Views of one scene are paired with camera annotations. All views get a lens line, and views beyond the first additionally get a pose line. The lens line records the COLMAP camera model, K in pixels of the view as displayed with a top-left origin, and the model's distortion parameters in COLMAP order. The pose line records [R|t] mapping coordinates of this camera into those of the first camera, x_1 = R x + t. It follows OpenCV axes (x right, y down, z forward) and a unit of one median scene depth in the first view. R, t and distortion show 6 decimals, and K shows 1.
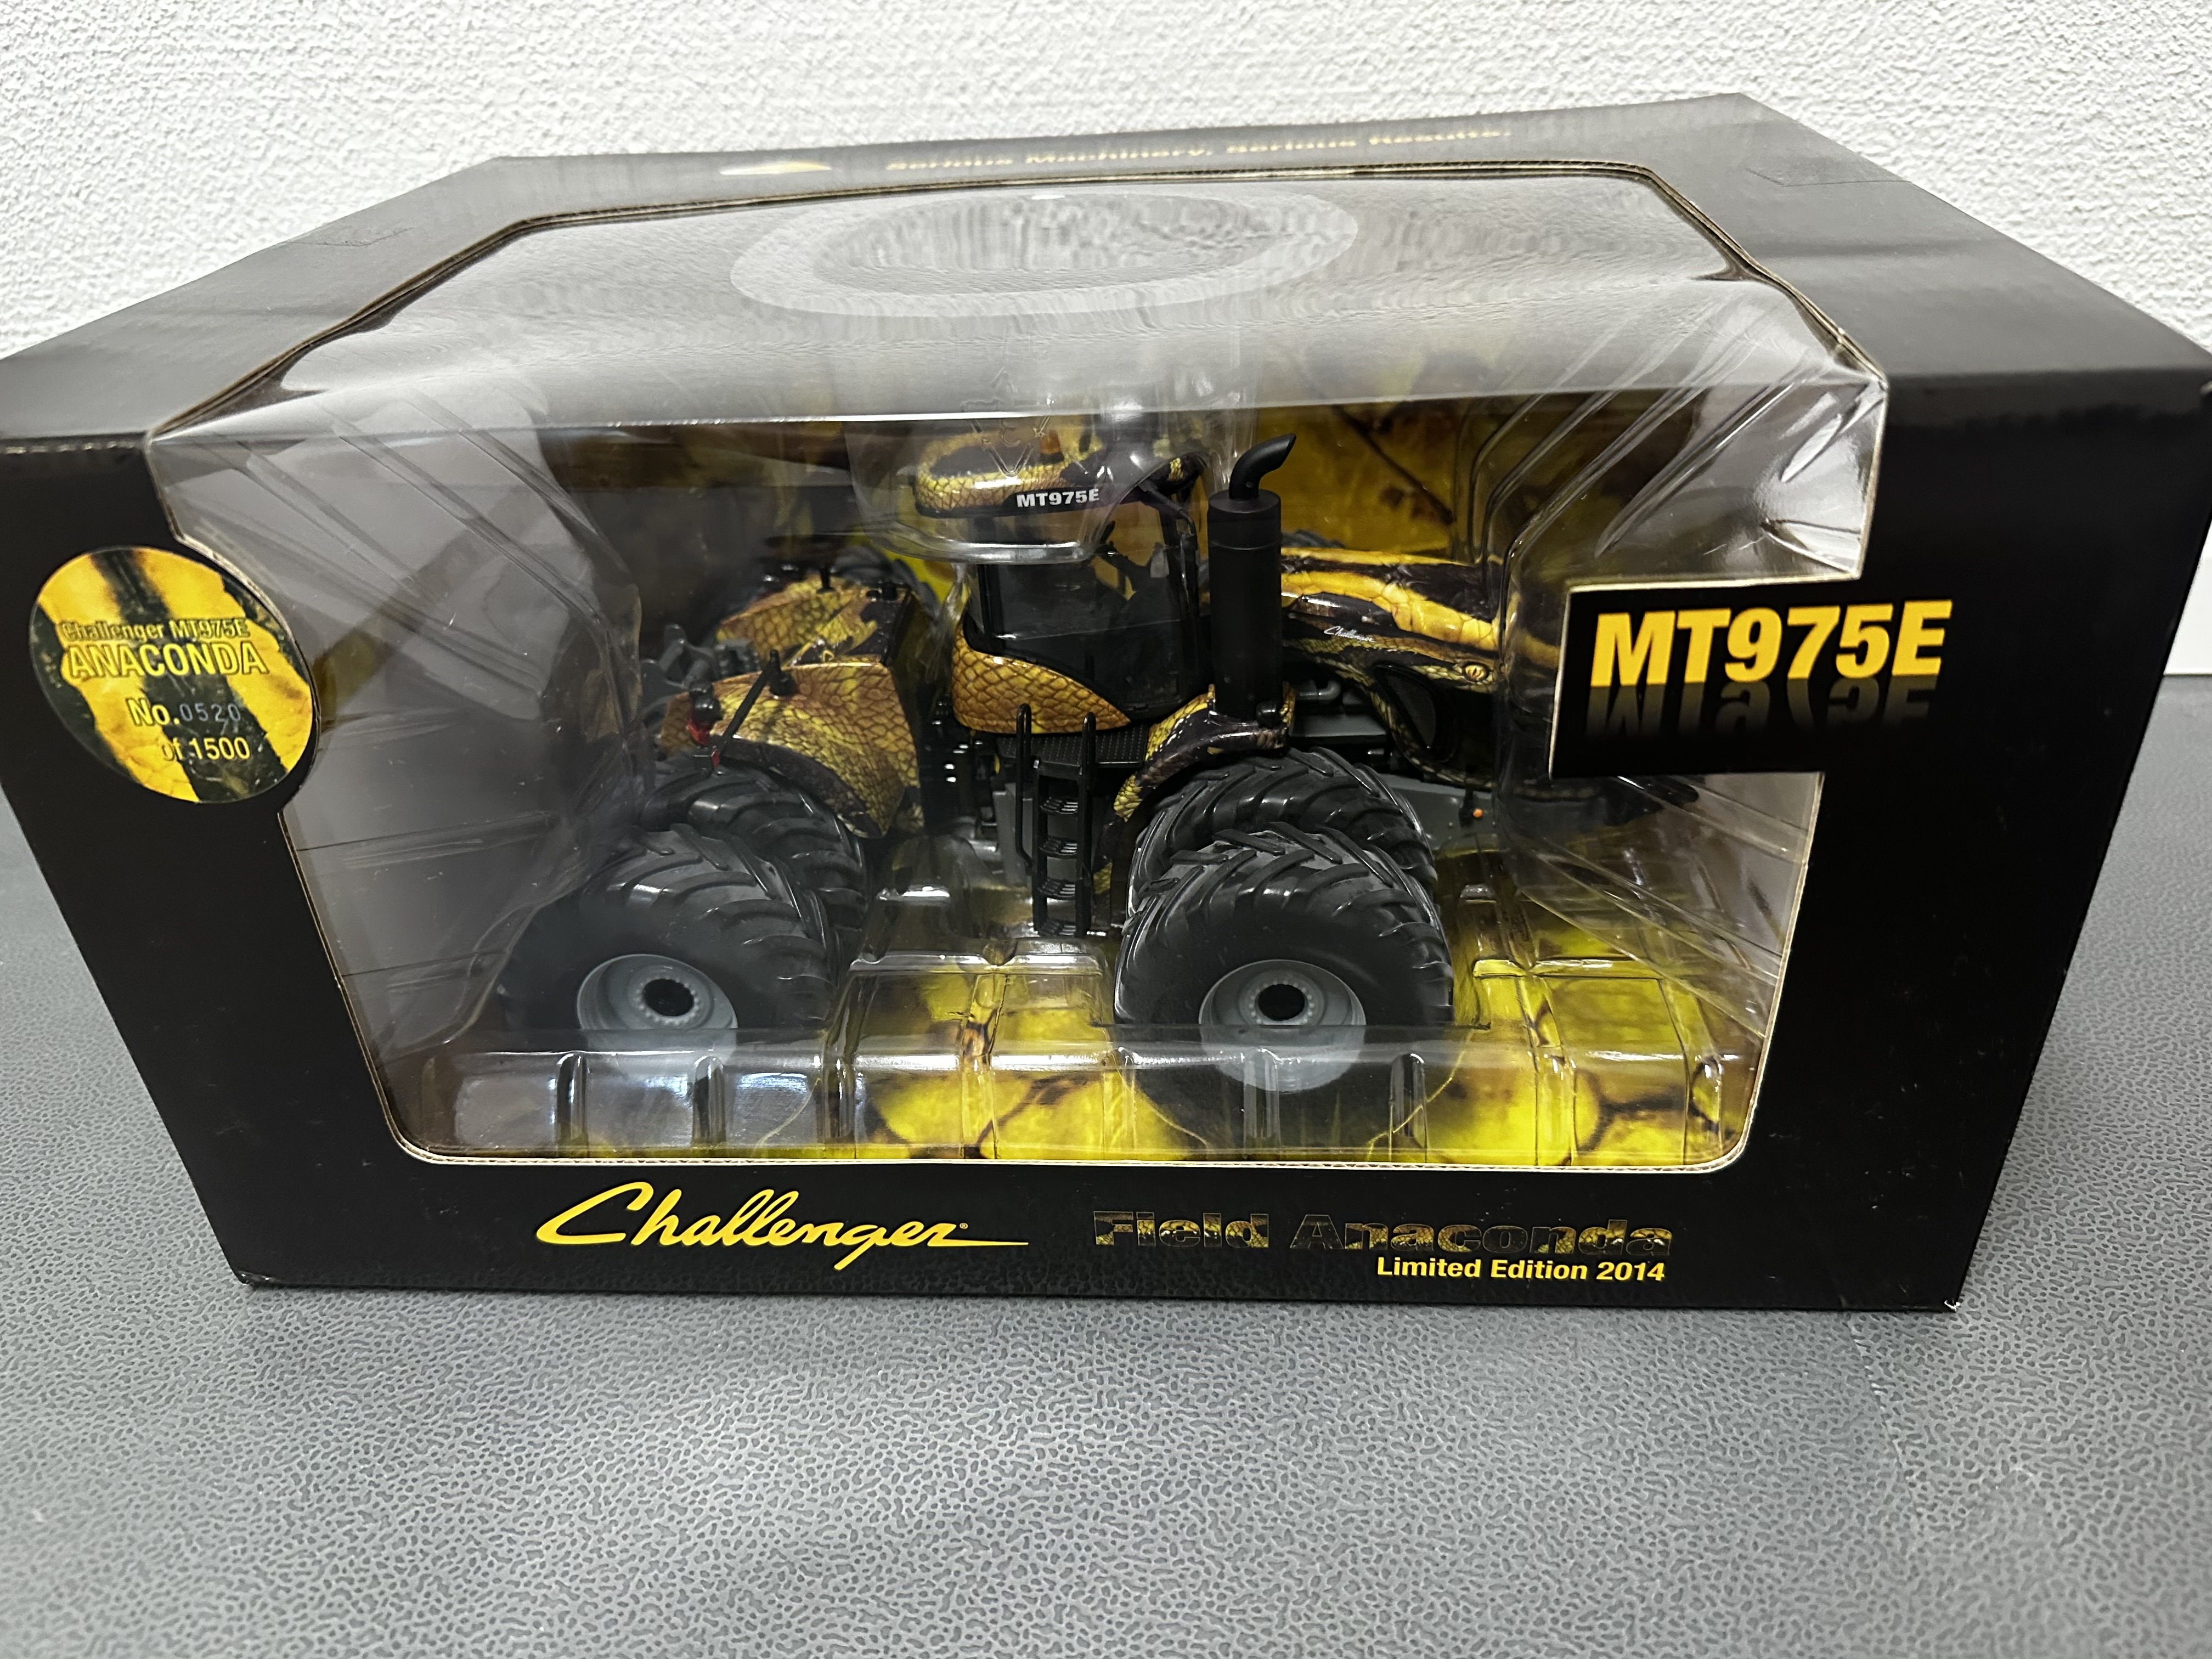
lens RADIAL K [[1555.6, 0, 1106.0], [0, 1555.6, 829.5], [0, 0, 1]] dist [-0.002416, 0.006097]
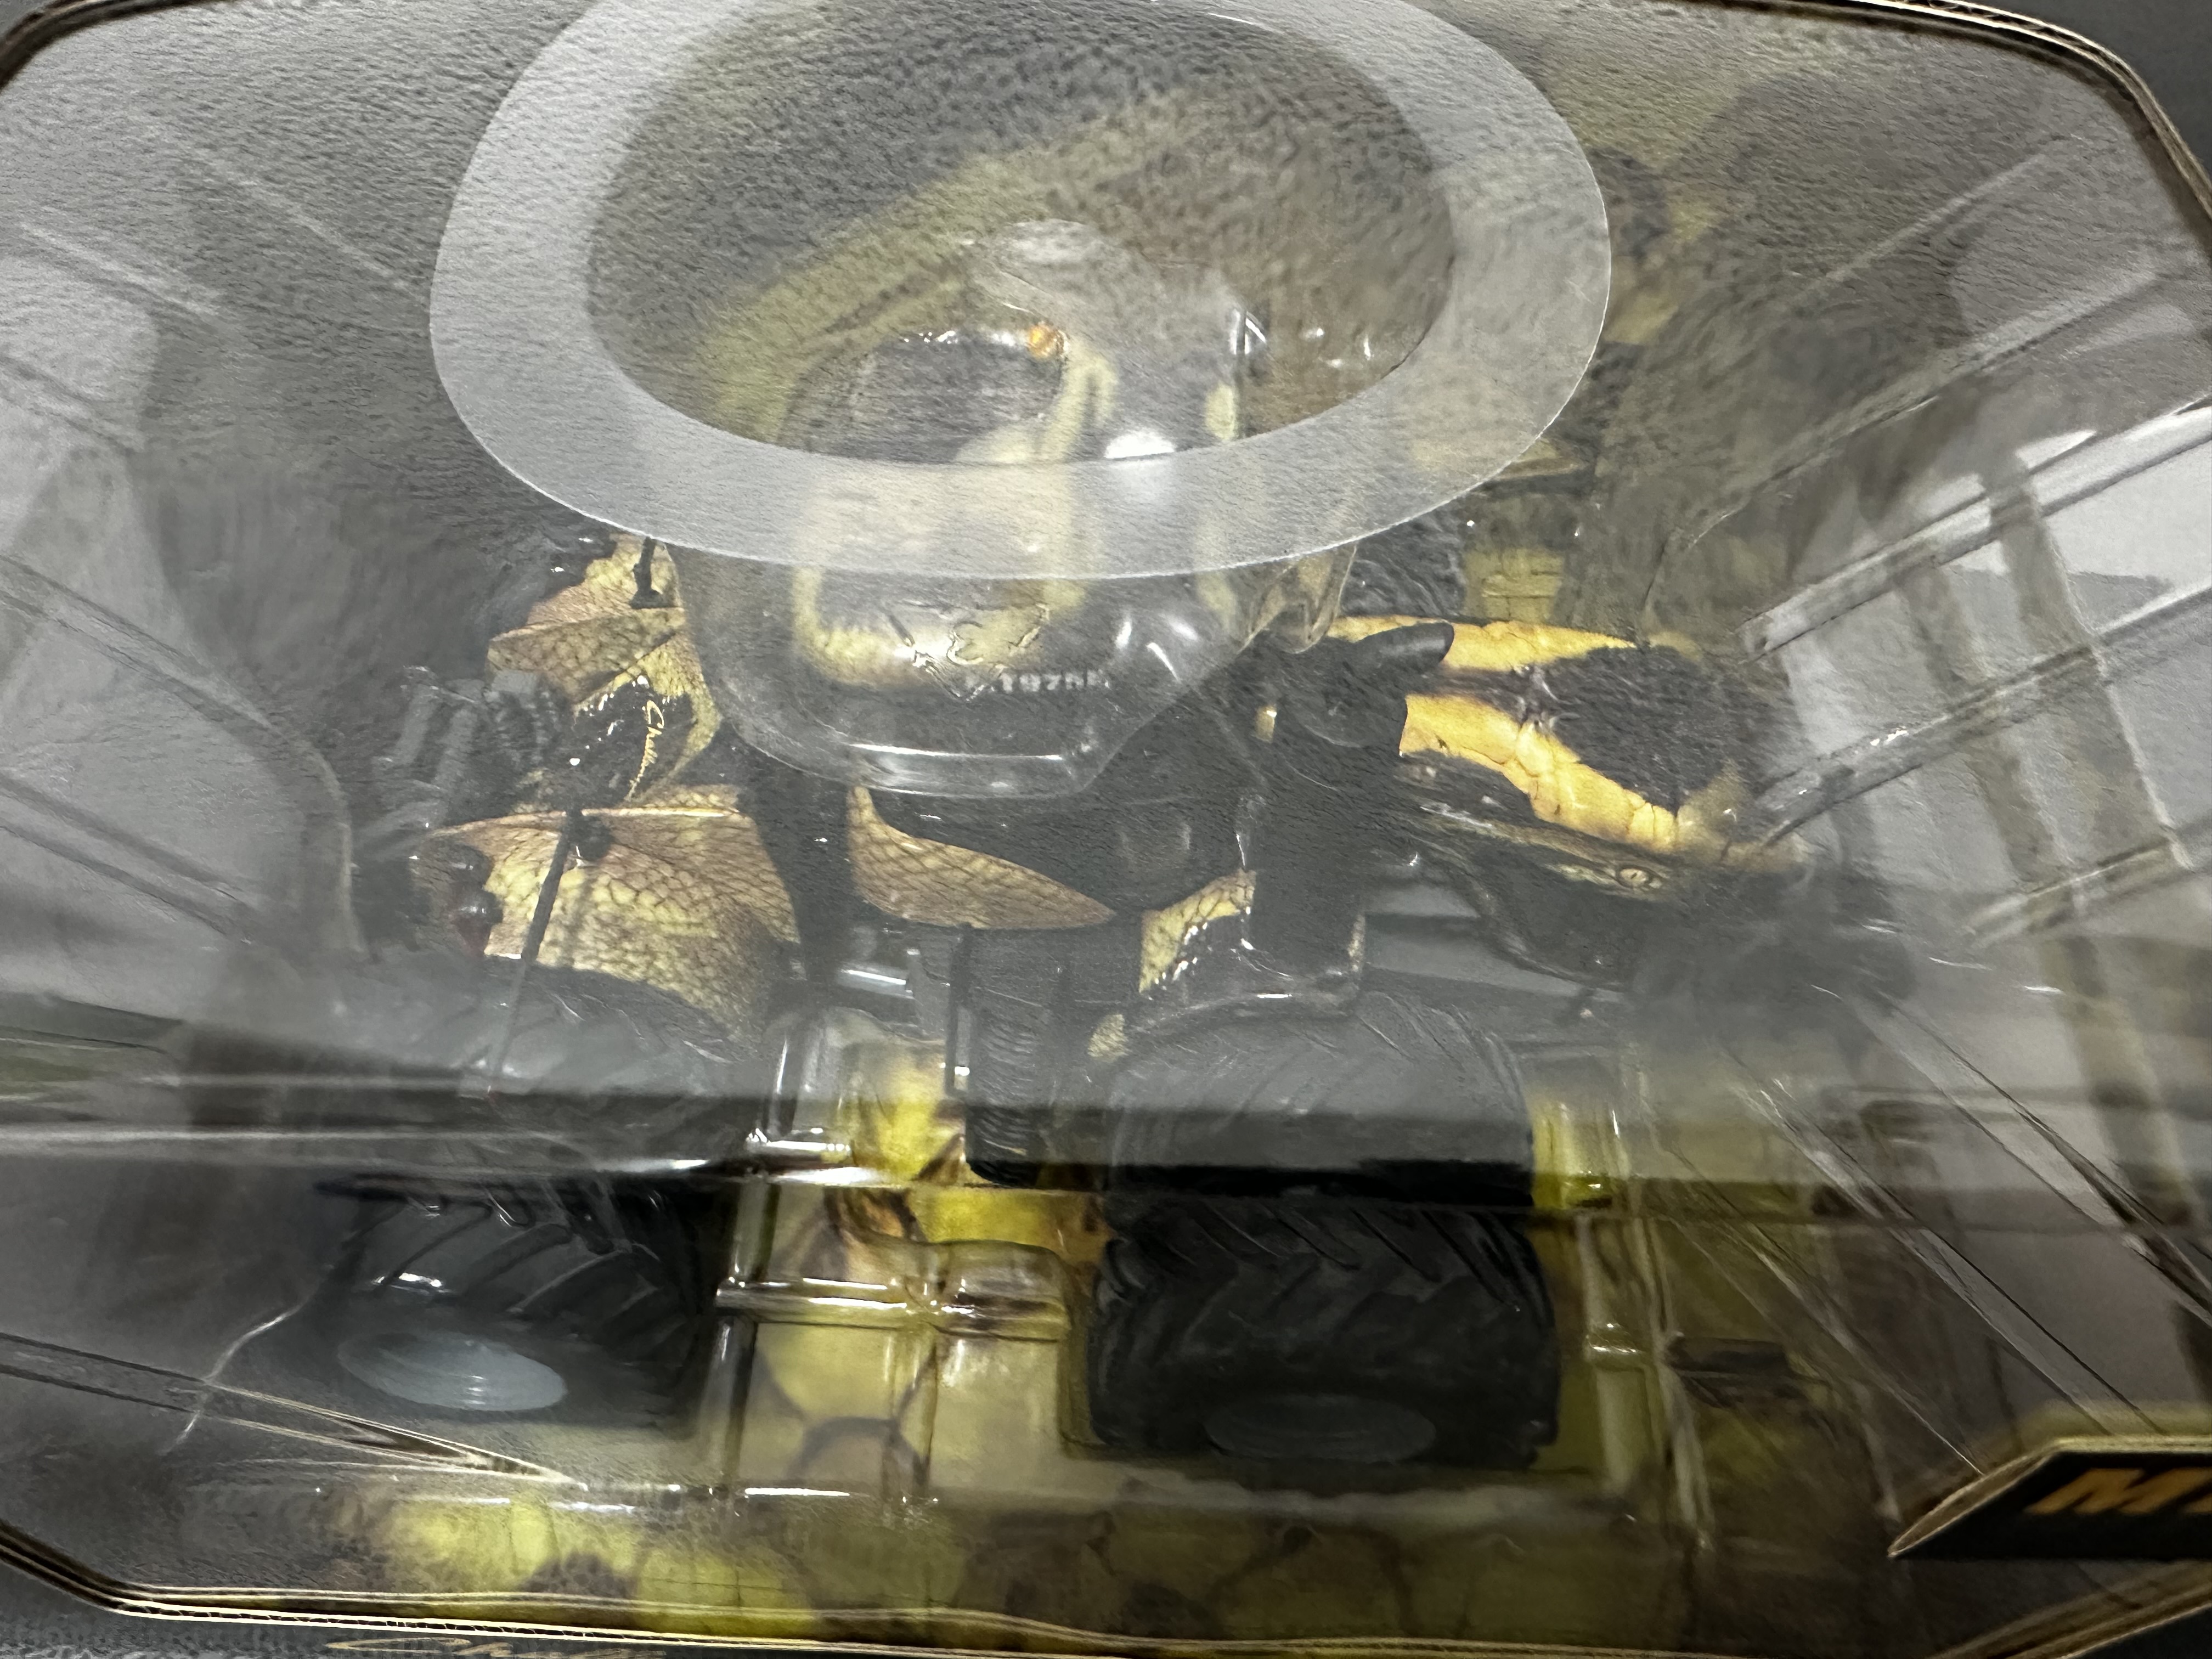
lens RADIAL K [[1502.2, 0, 1015.0], [0, 1502.2, 831.2], [0, 0, 1]] dist [-0.070606, 0.053295]
pose [[0.998594, 0.015189, 0.050788, -0.062038], [-0.034050, 0.918076, 0.394938, -0.360346], [-0.040629, -0.396112, 0.917303, 0.425077]]
